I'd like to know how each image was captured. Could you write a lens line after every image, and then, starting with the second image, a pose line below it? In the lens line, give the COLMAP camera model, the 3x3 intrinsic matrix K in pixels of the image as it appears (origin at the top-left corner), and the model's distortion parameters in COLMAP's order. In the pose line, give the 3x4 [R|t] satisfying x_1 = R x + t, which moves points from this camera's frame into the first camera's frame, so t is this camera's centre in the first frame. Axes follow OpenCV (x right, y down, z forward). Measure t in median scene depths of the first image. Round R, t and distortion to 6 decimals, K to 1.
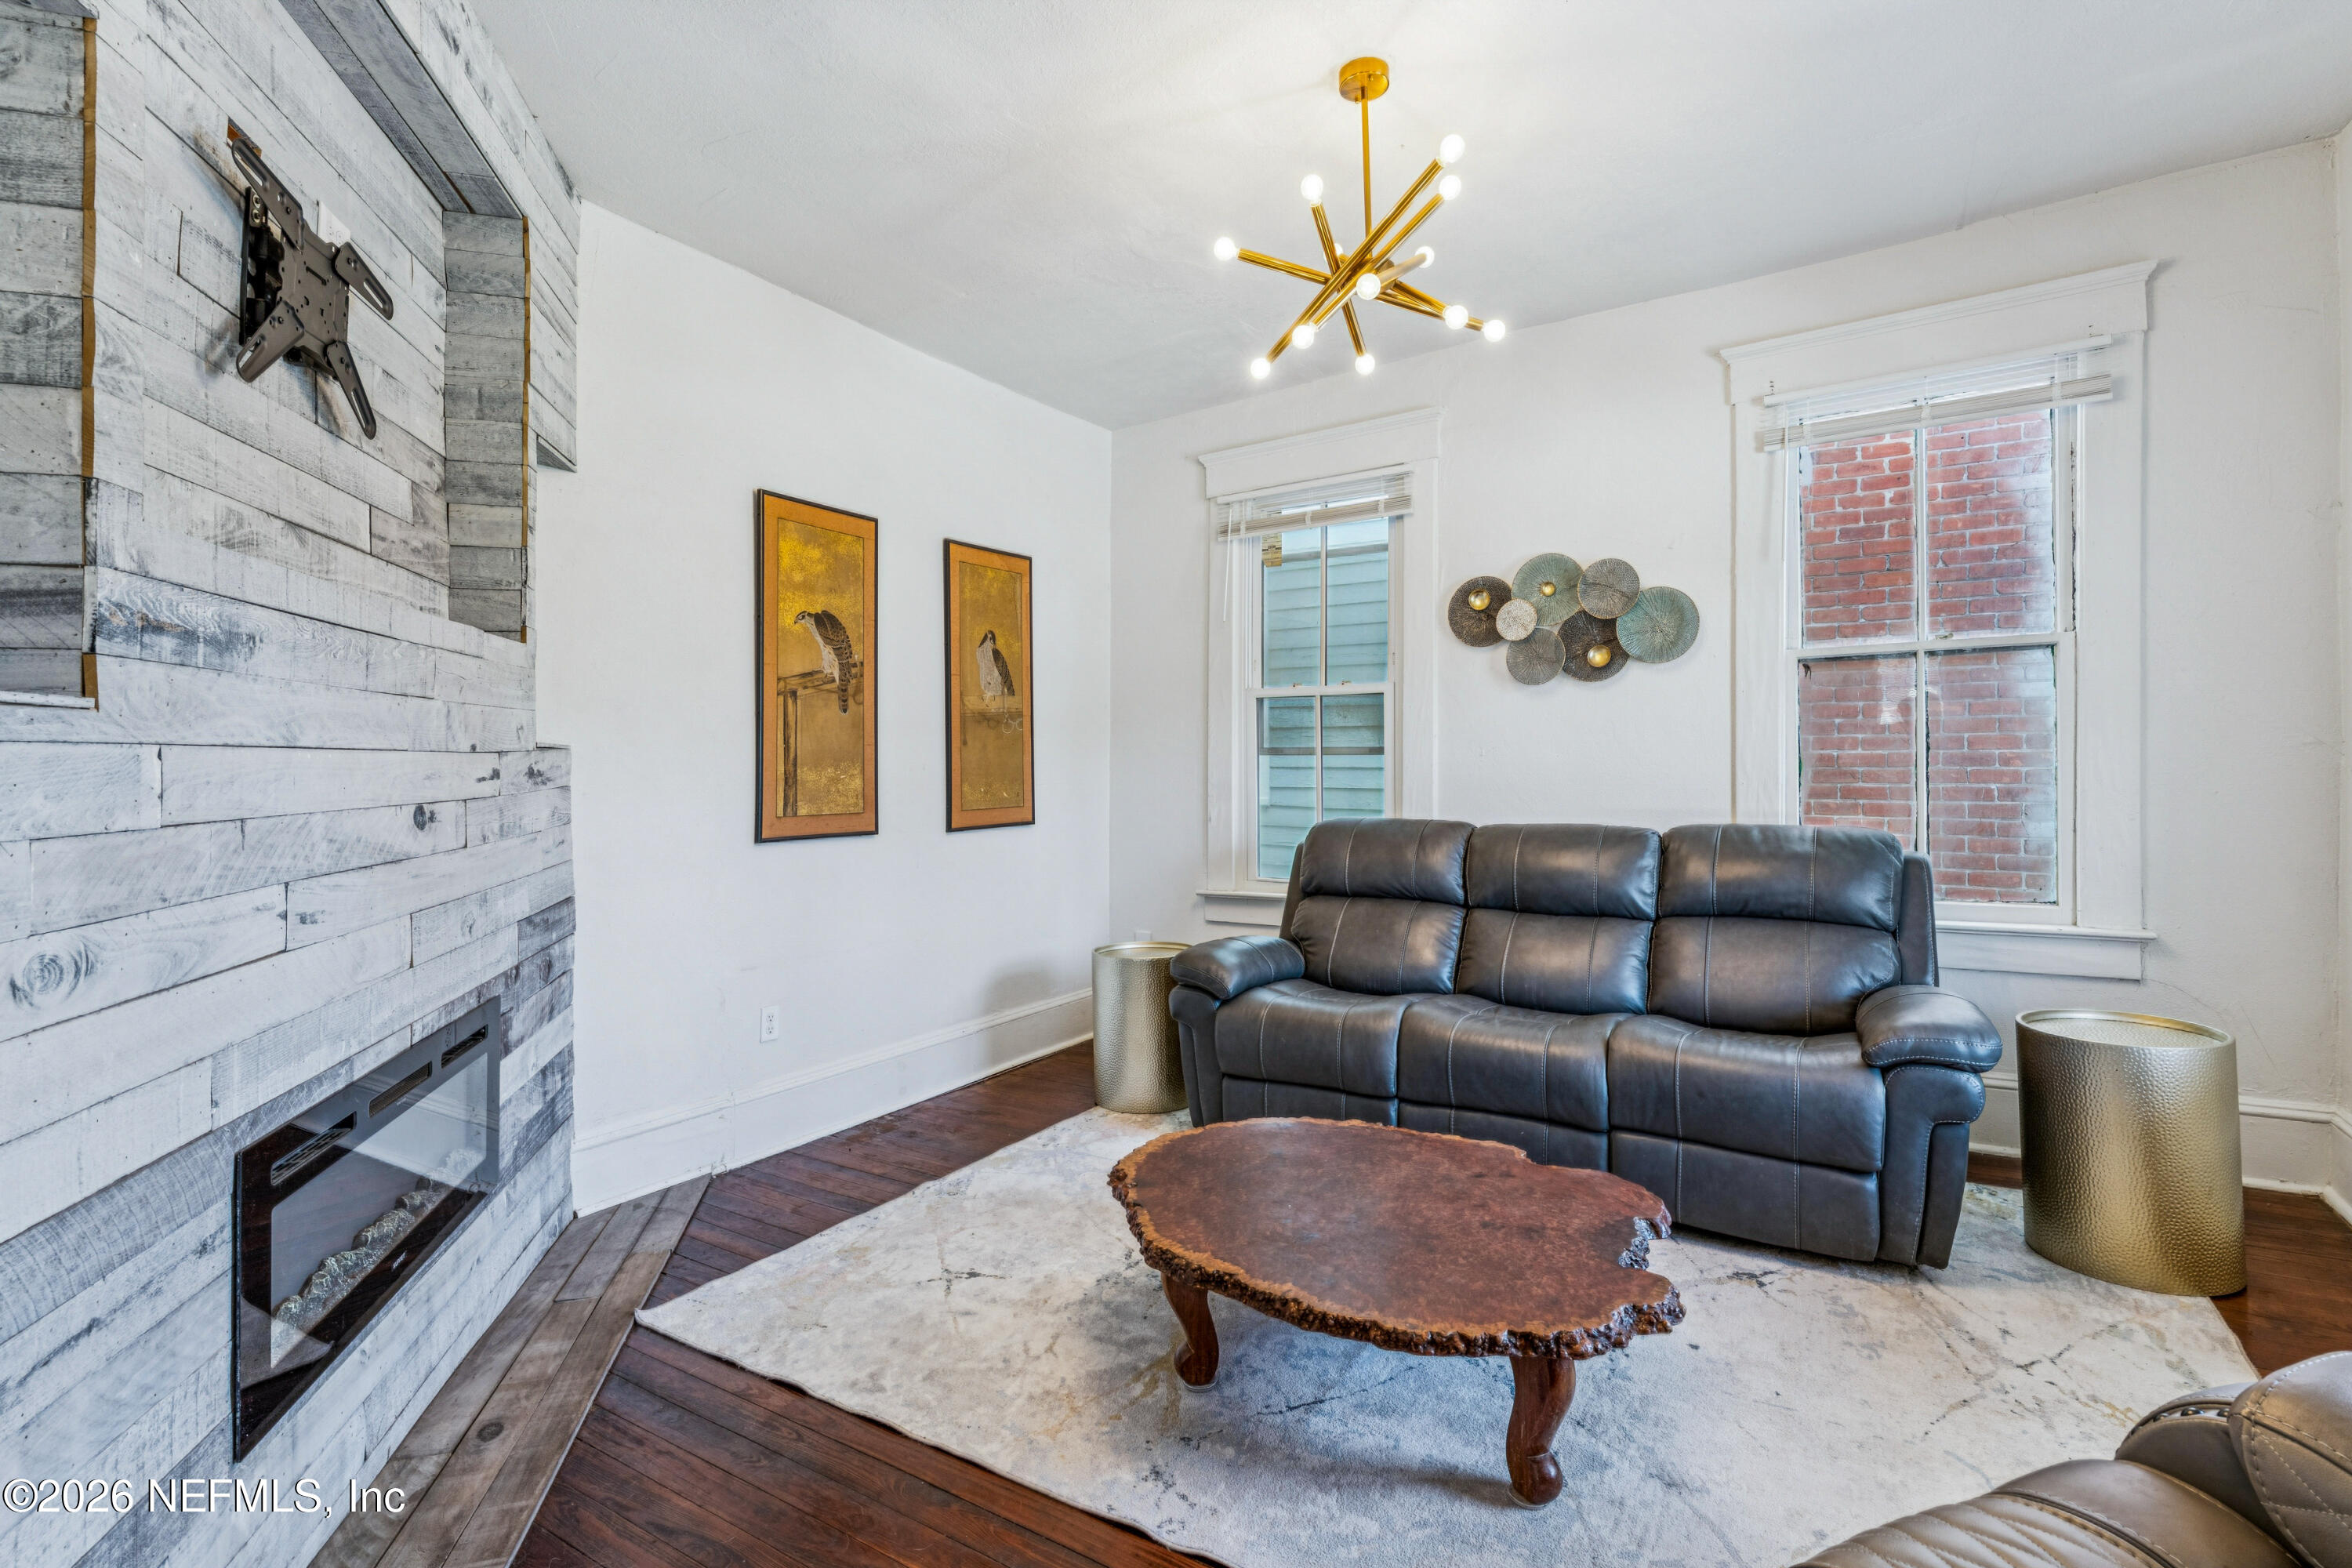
lens RADIAL K [[1103.9, 0, 1173.7], [0, 1103.9, 801.1], [0, 0, 1]] dist [-0.001005, -0.000477]
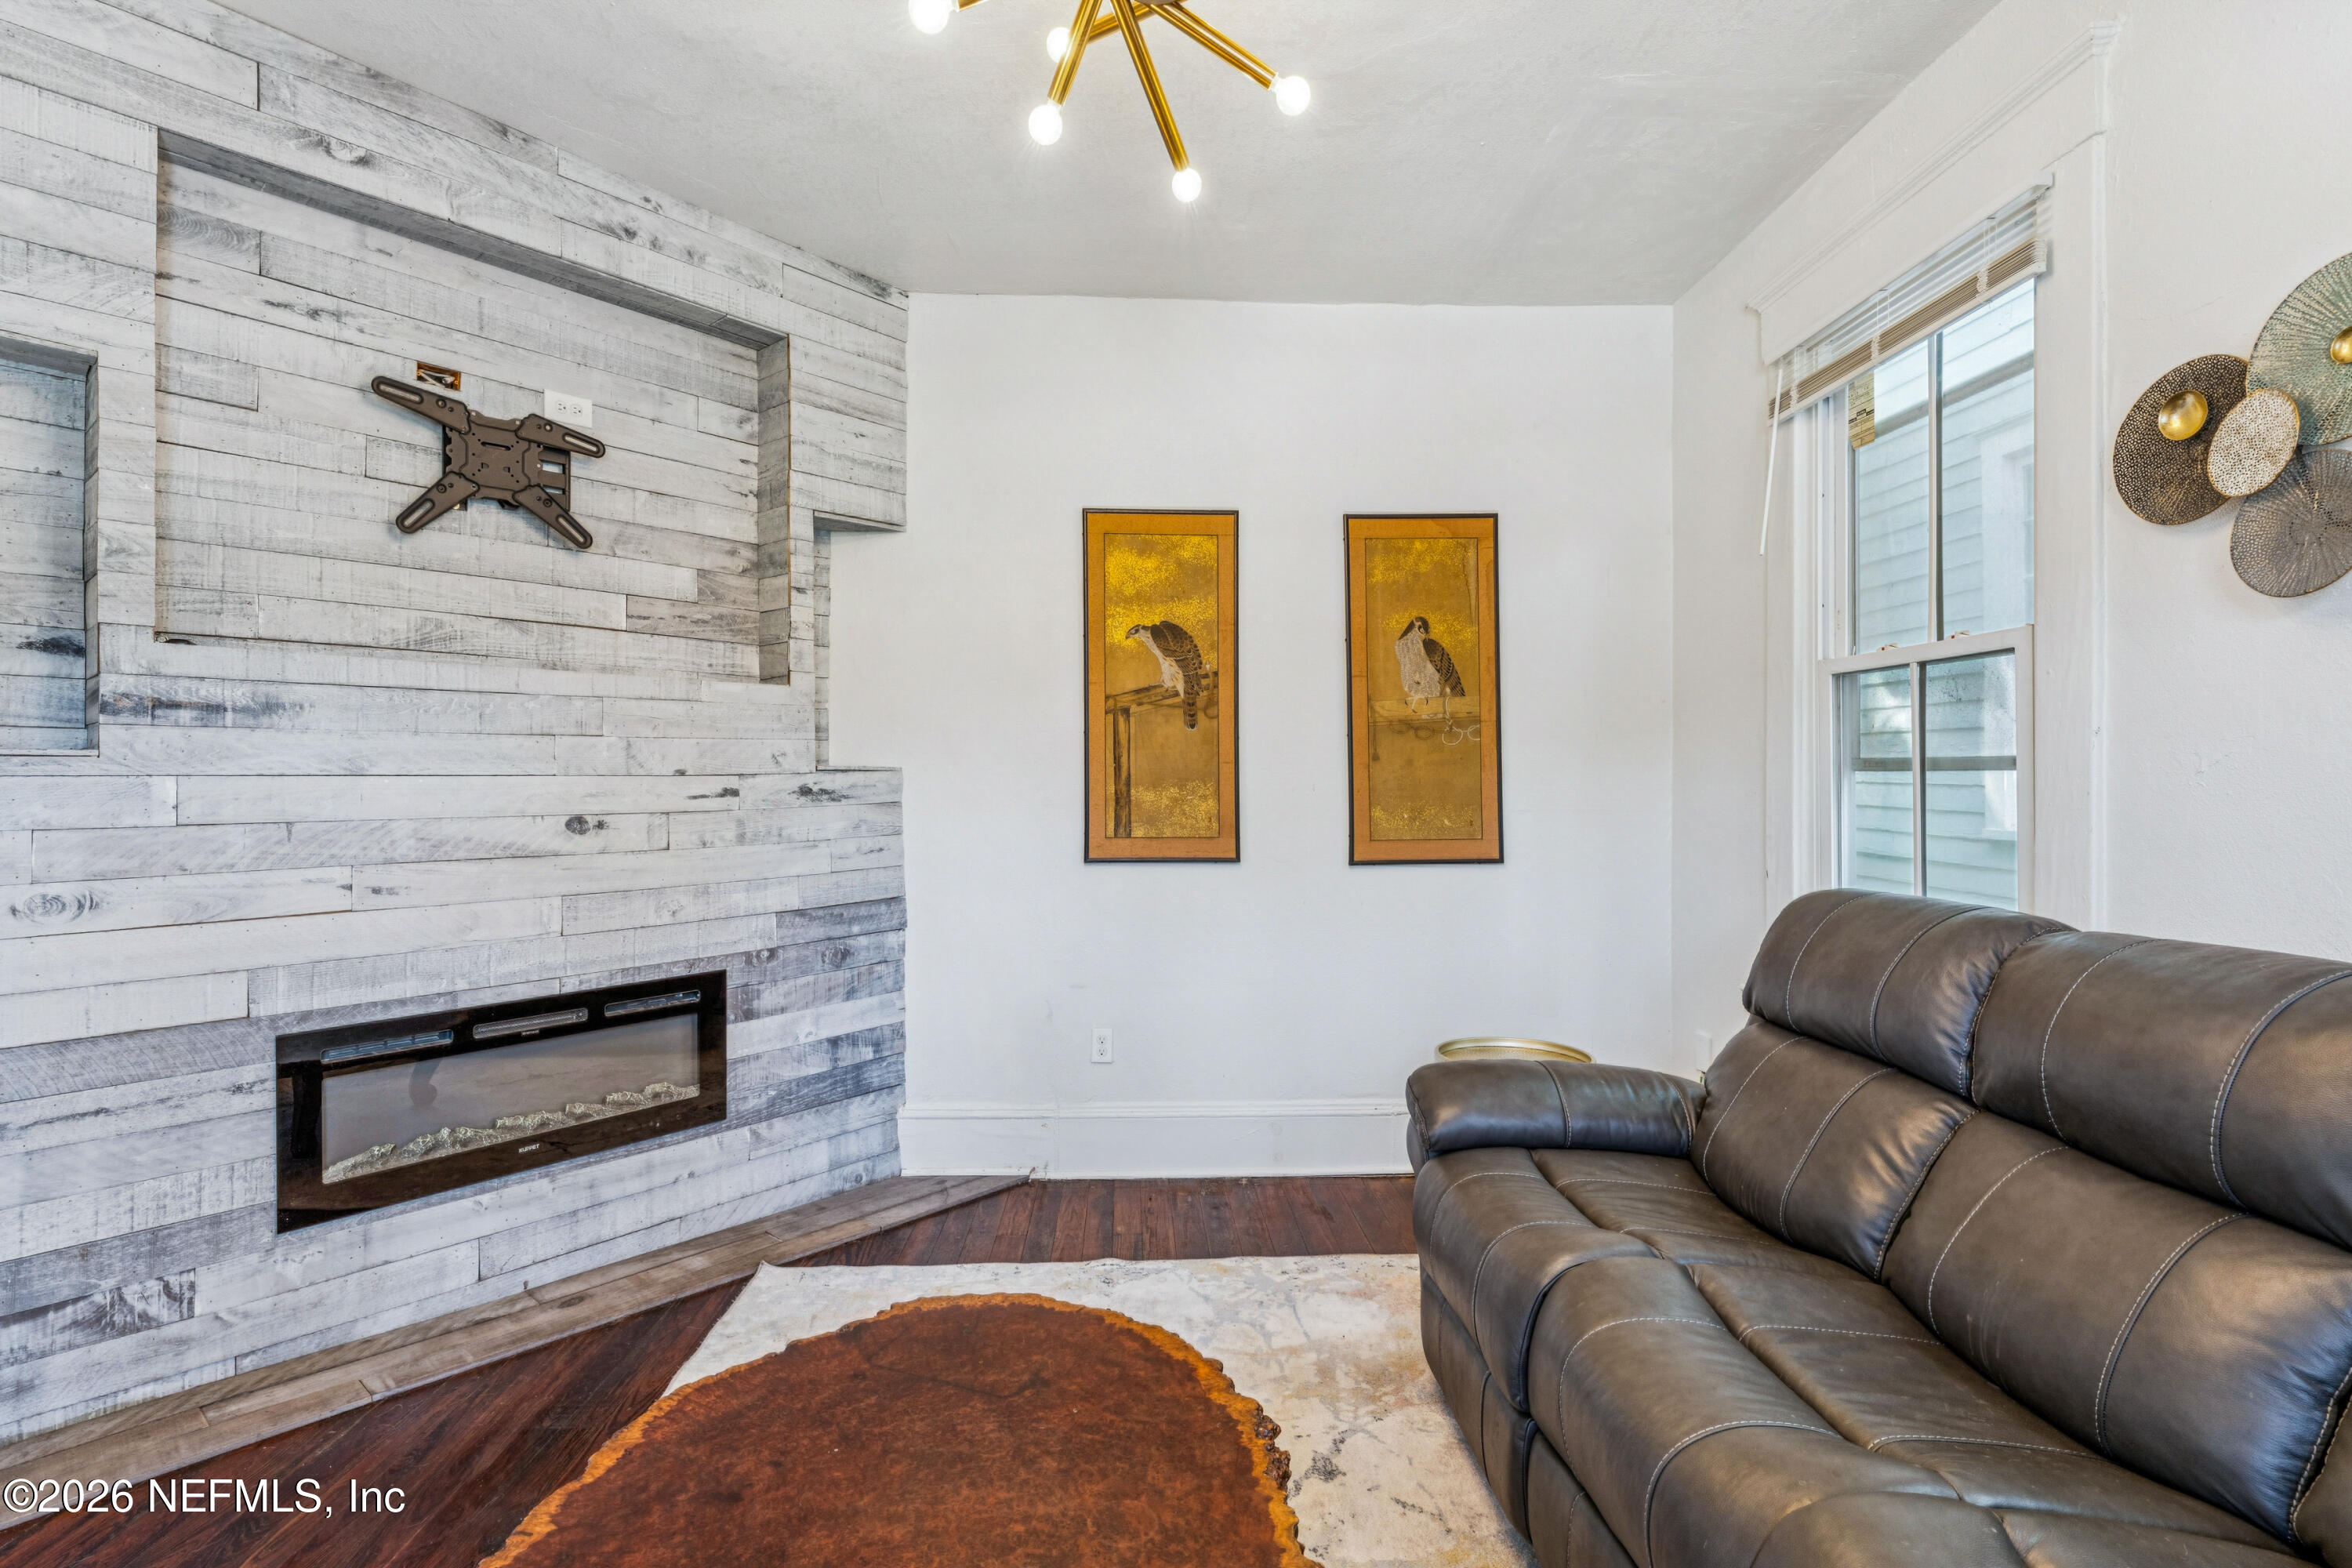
lens RADIAL K [[1103.9, 0, 1173.7], [0, 1103.9, 801.1], [0, 0, 1]] dist [-0.001005, -0.000477]
pose [[0.558686, 0.019621, -0.829147, 0.484781], [-0.028688, 0.999579, 0.004324, -0.023748], [0.828883, 0.021371, 0.559014, 0.494969]]
